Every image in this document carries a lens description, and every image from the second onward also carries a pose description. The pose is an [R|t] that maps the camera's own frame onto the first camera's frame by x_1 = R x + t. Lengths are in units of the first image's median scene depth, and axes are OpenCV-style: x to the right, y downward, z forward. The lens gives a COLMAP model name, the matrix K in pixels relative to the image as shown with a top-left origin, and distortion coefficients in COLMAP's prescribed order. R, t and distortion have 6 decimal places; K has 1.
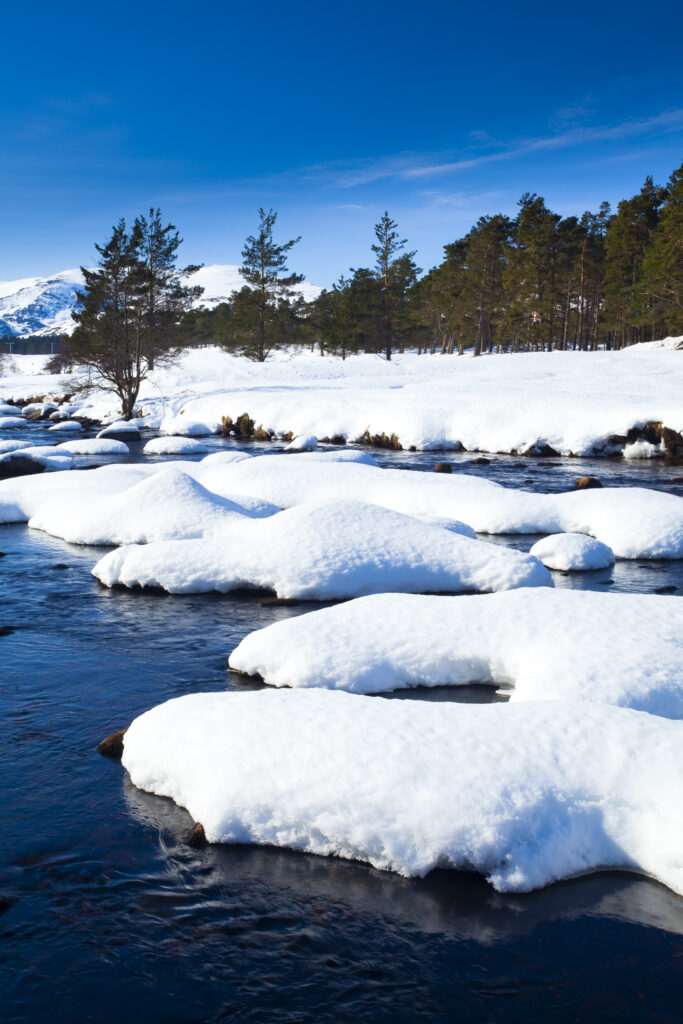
lens RADIAL K [[1140.1, 0, 342.4], [0, 1140.1, 504.8], [0, 0, 1]] dist [0.057351, 0.000000]
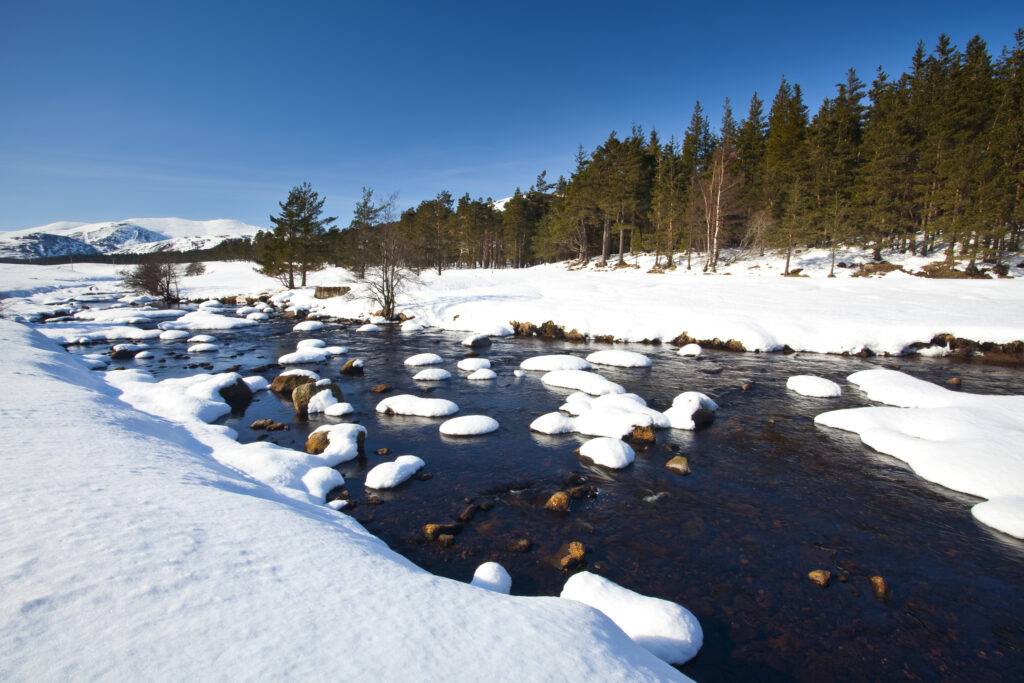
lens RADIAL K [[513.5, 0, 510.0], [0, 513.5, 330.9], [0, 0, 1]] dist [-0.066347, 0.026027]
pose [[0.912177, -0.036639, 0.408154, -0.522790], [0.038301, 0.999258, 0.004102, -0.094937], [-0.408002, 0.011891, 0.912904, 0.566049]]
